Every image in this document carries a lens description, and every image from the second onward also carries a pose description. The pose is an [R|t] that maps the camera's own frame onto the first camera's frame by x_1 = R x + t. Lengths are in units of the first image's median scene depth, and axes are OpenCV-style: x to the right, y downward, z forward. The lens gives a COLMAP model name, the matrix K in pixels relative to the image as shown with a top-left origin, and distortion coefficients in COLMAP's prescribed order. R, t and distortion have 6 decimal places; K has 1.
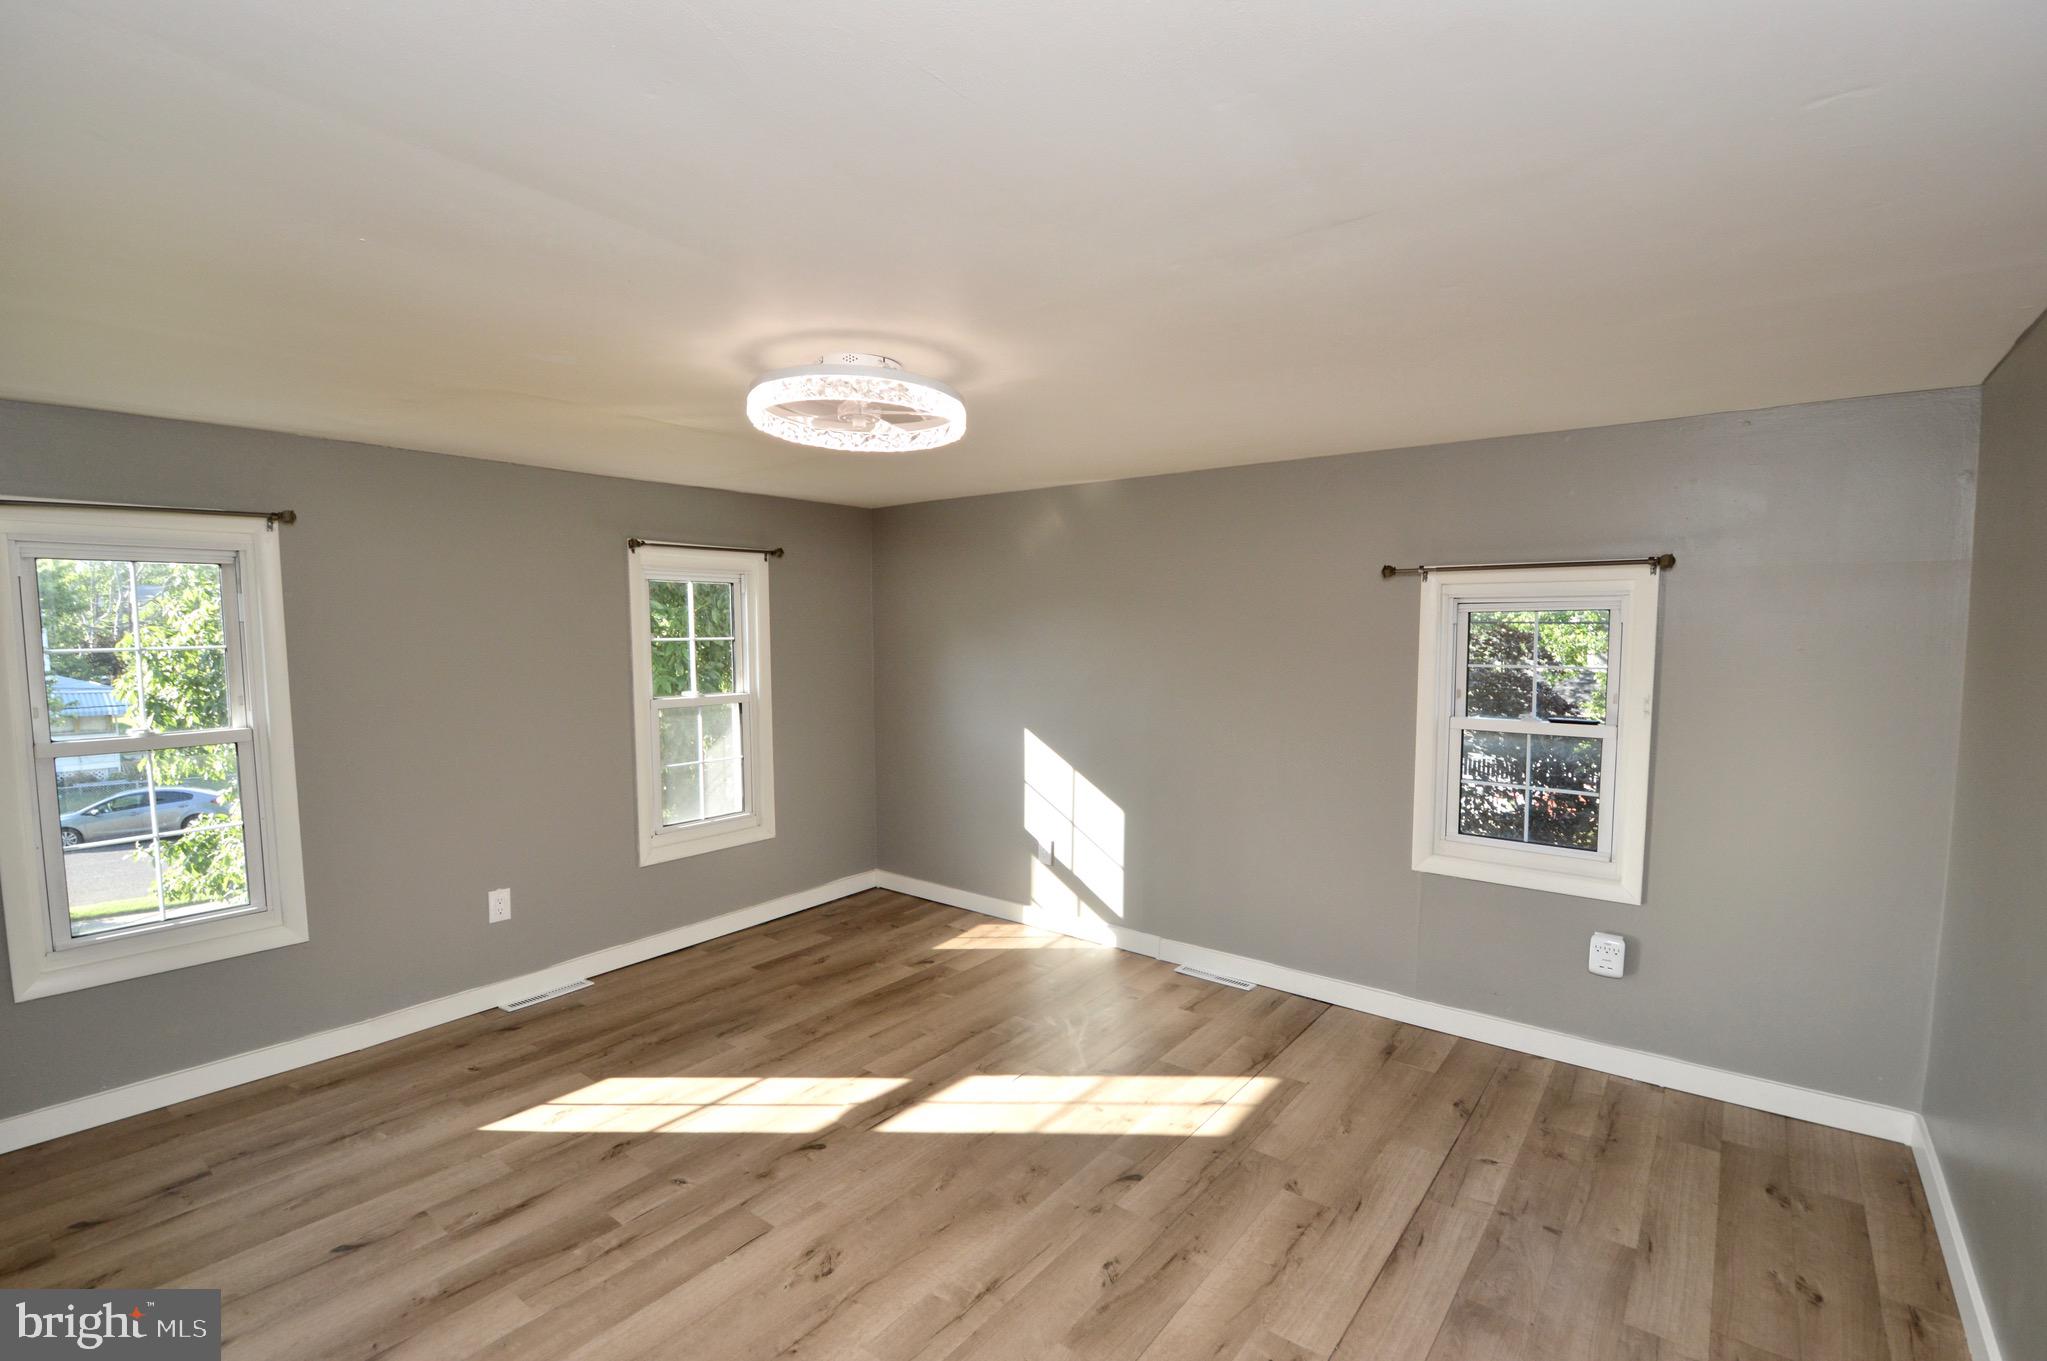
lens RADIAL K [[912.7, 0, 1020.3], [0, 912.7, 683.0], [0, 0, 1]] dist [0.020467, -0.021907]
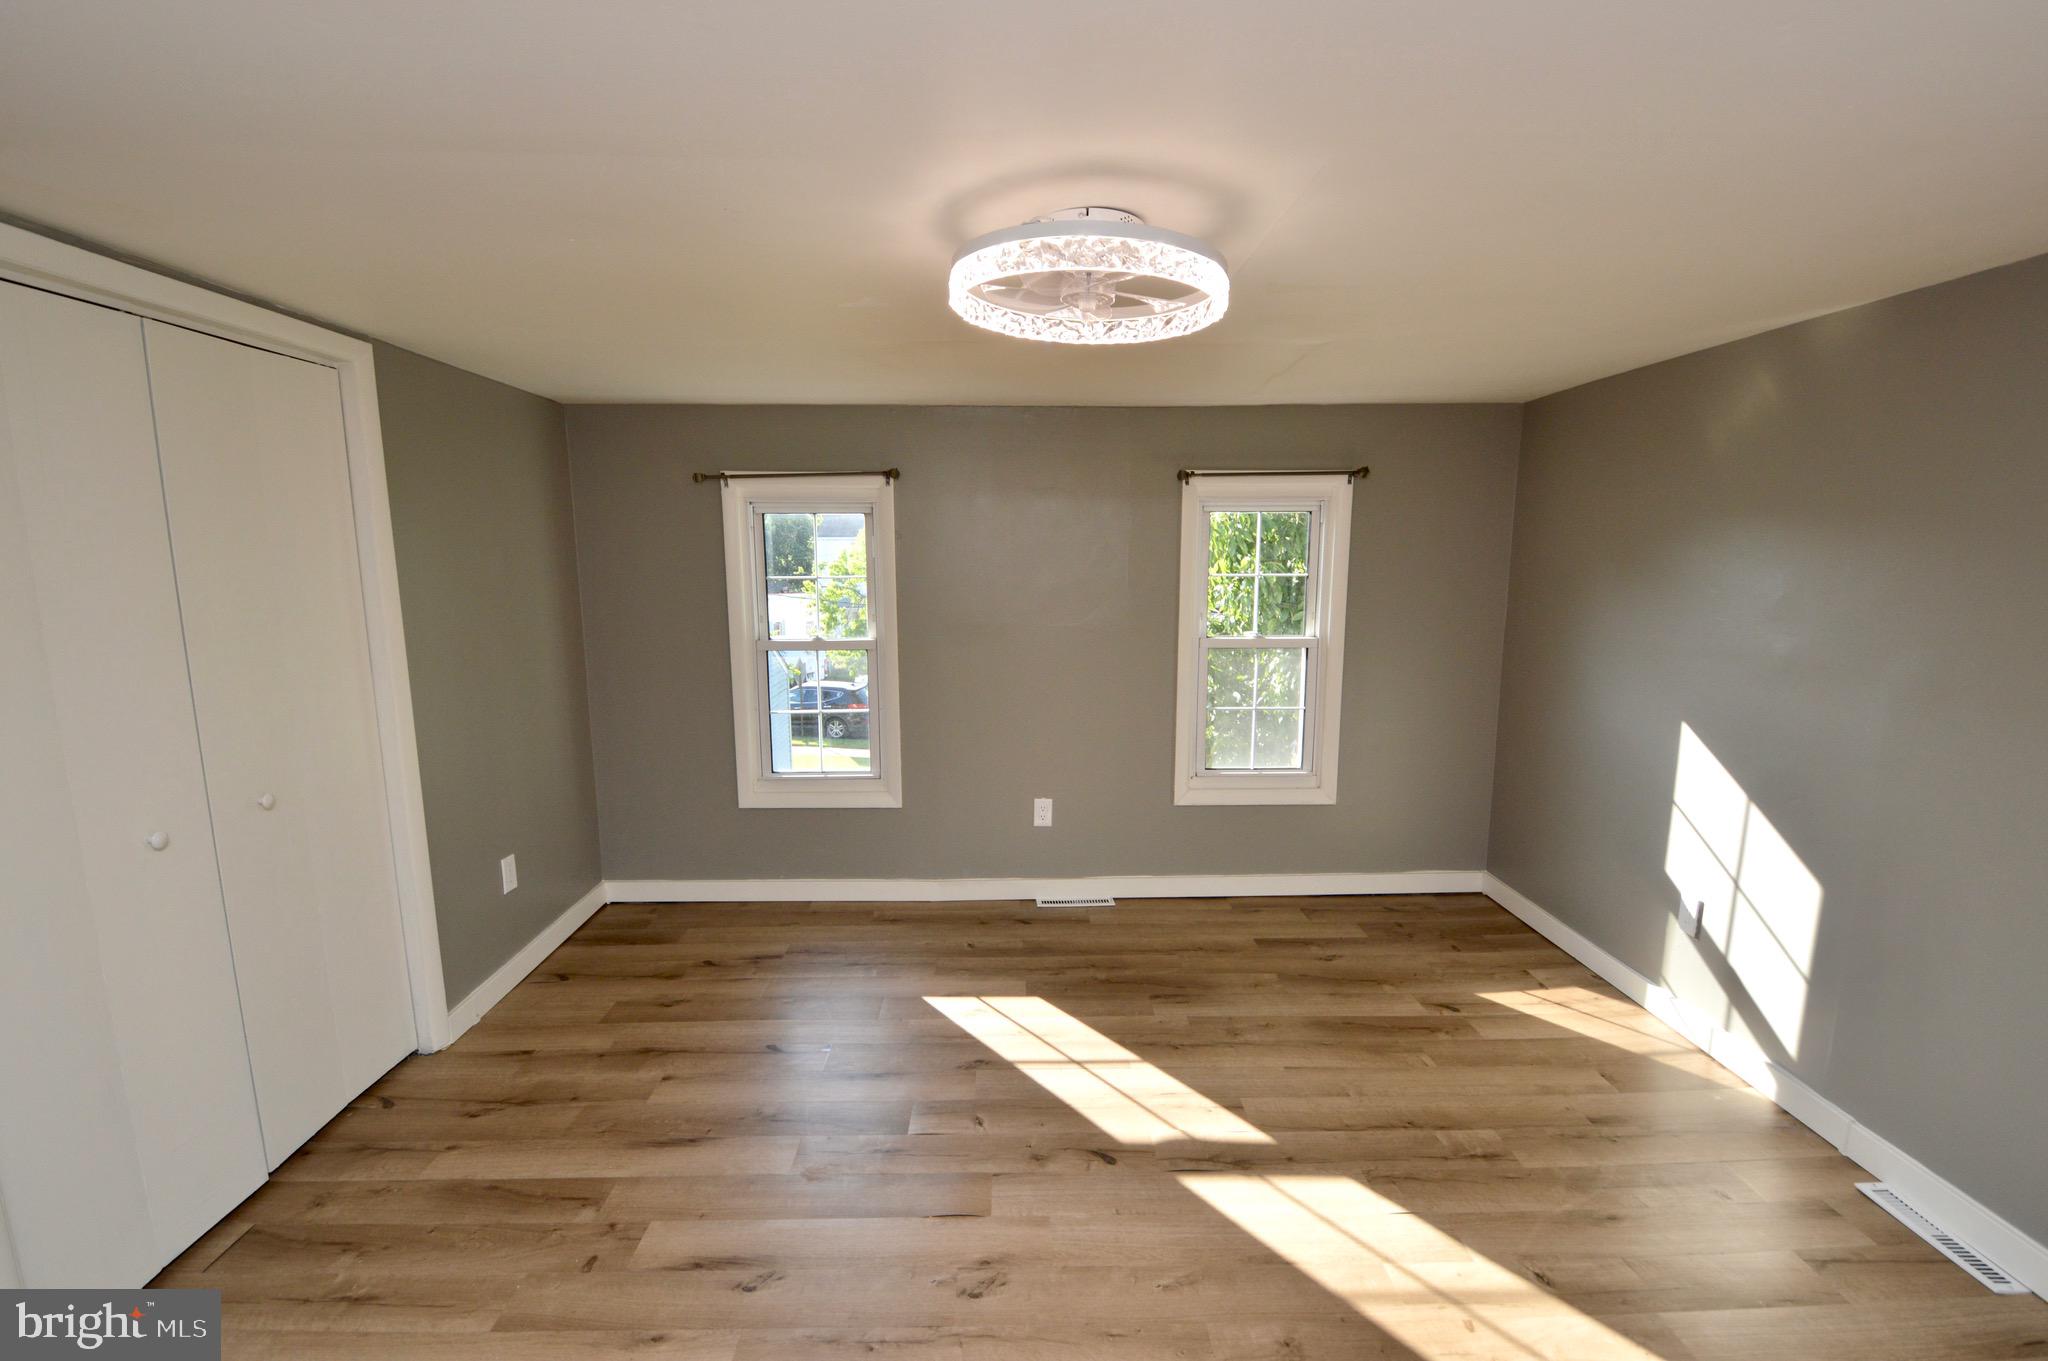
lens RADIAL K [[913.1, 0, 1020.8], [0, 913.1, 683.0], [0, 0, 1]] dist [0.020467, -0.021907]
pose [[0.634340, 0.109333, -0.765284, 0.263696], [-0.048455, 0.993625, 0.101791, -0.027753], [0.771534, -0.027488, 0.635594, 0.287527]]
